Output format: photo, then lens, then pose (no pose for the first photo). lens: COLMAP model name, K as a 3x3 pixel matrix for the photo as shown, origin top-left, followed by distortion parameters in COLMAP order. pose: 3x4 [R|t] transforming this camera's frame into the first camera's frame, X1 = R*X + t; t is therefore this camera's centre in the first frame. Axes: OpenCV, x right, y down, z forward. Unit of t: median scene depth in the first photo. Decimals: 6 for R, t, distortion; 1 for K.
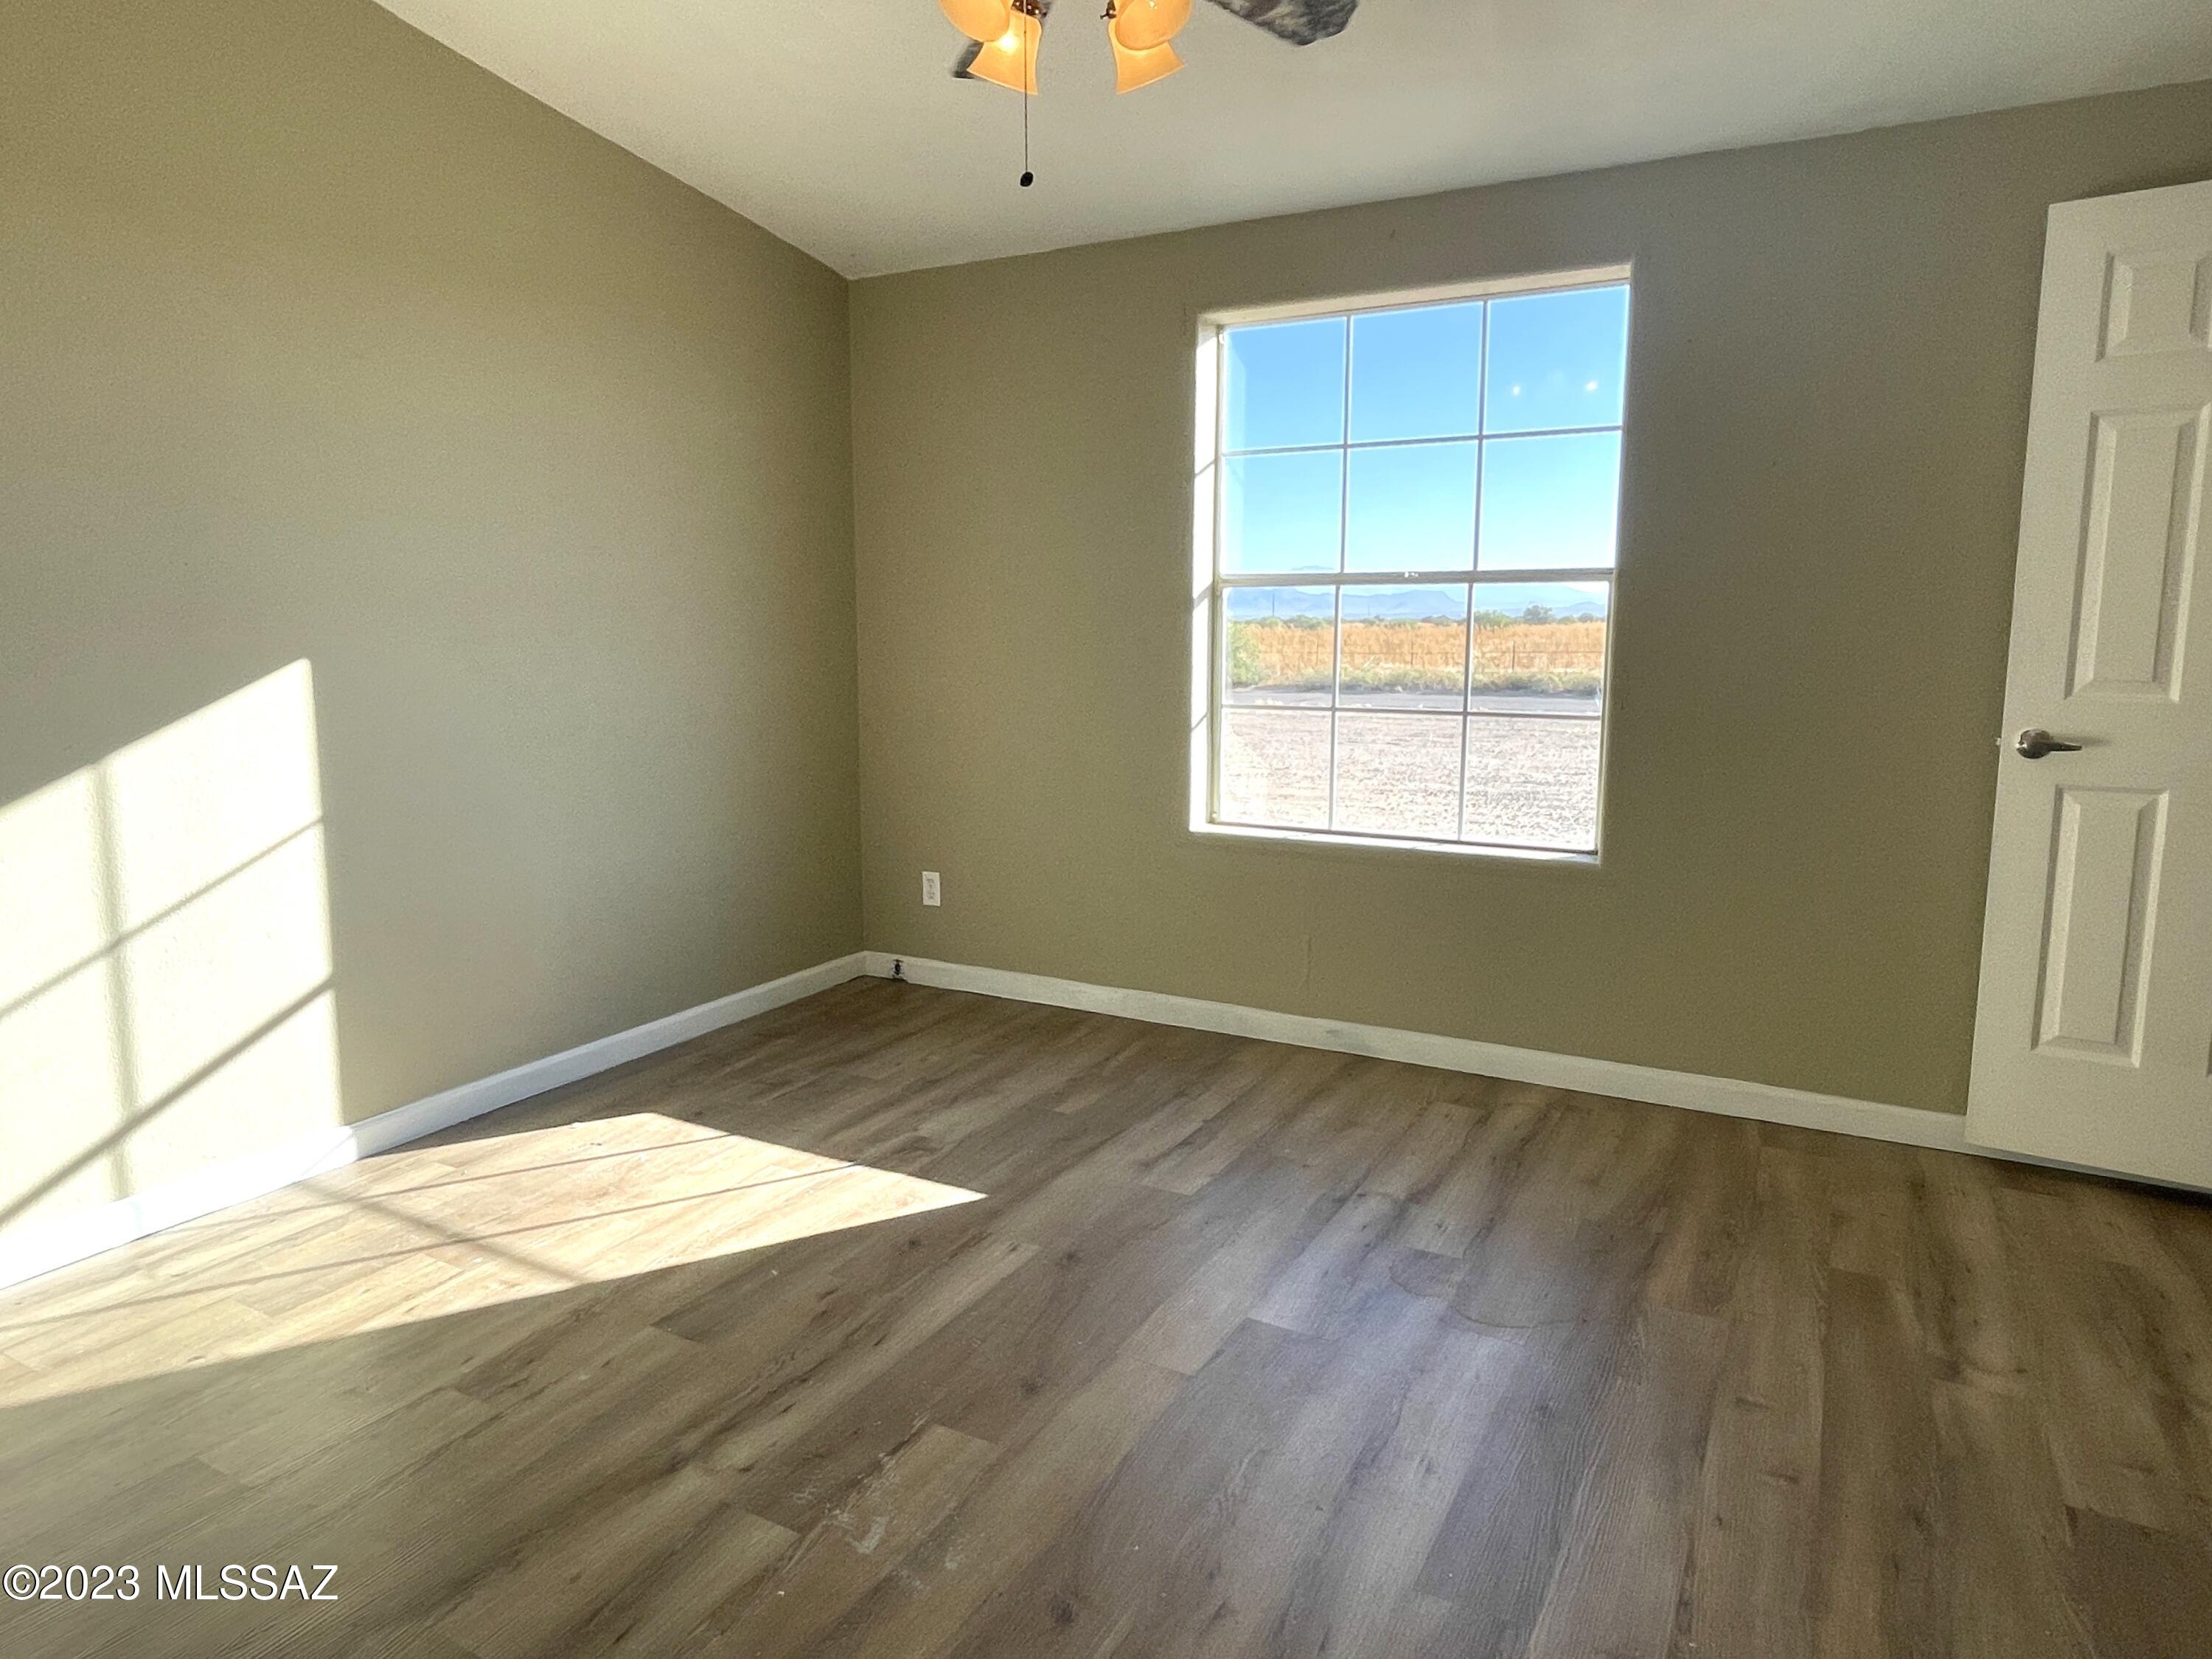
lens RADIAL K [[1239.2, 0, 1110.7], [0, 1239.2, 814.6], [0, 0, 1]] dist [0.017421, -0.000774]
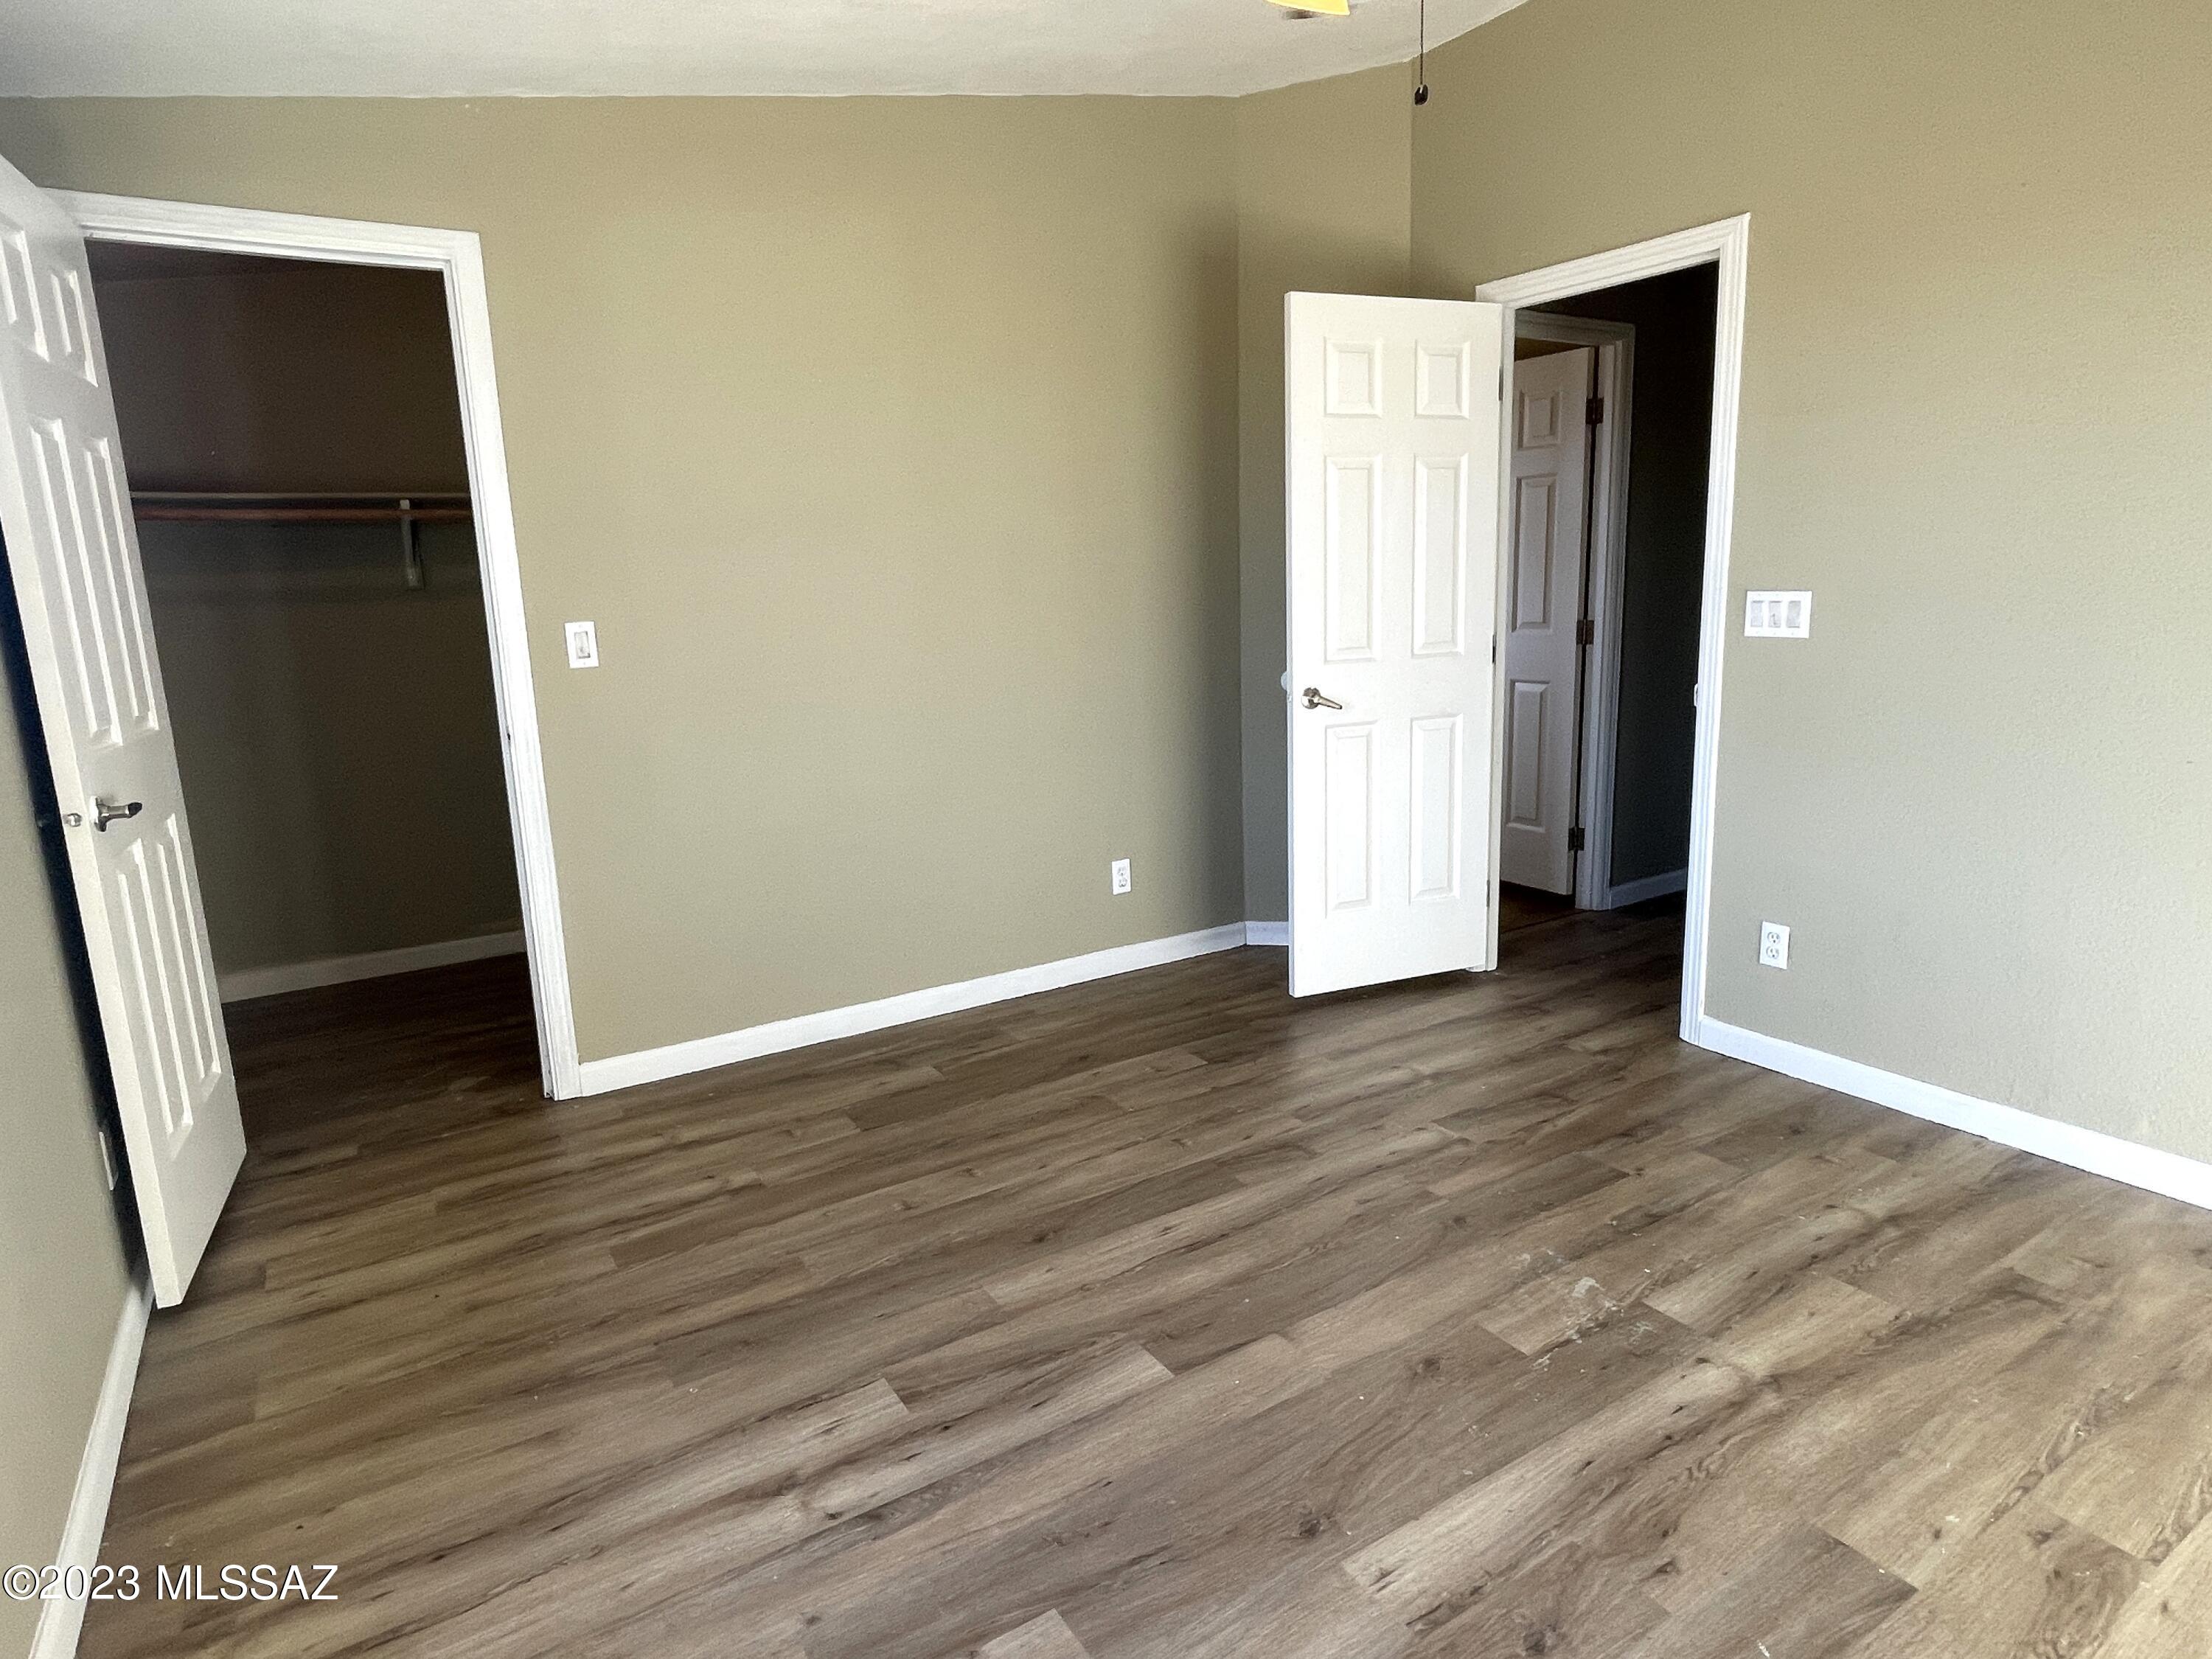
lens RADIAL K [[1225.8, 0, 1120.0], [0, 1225.8, 821.7], [0, 0, 1]] dist [0.002988, -0.002190]
pose [[-0.871470, -0.073543, 0.484904, -0.306208], [0.104480, 0.938161, 0.330057, -0.335252], [-0.479191, 0.338297, -0.809896, 1.825885]]
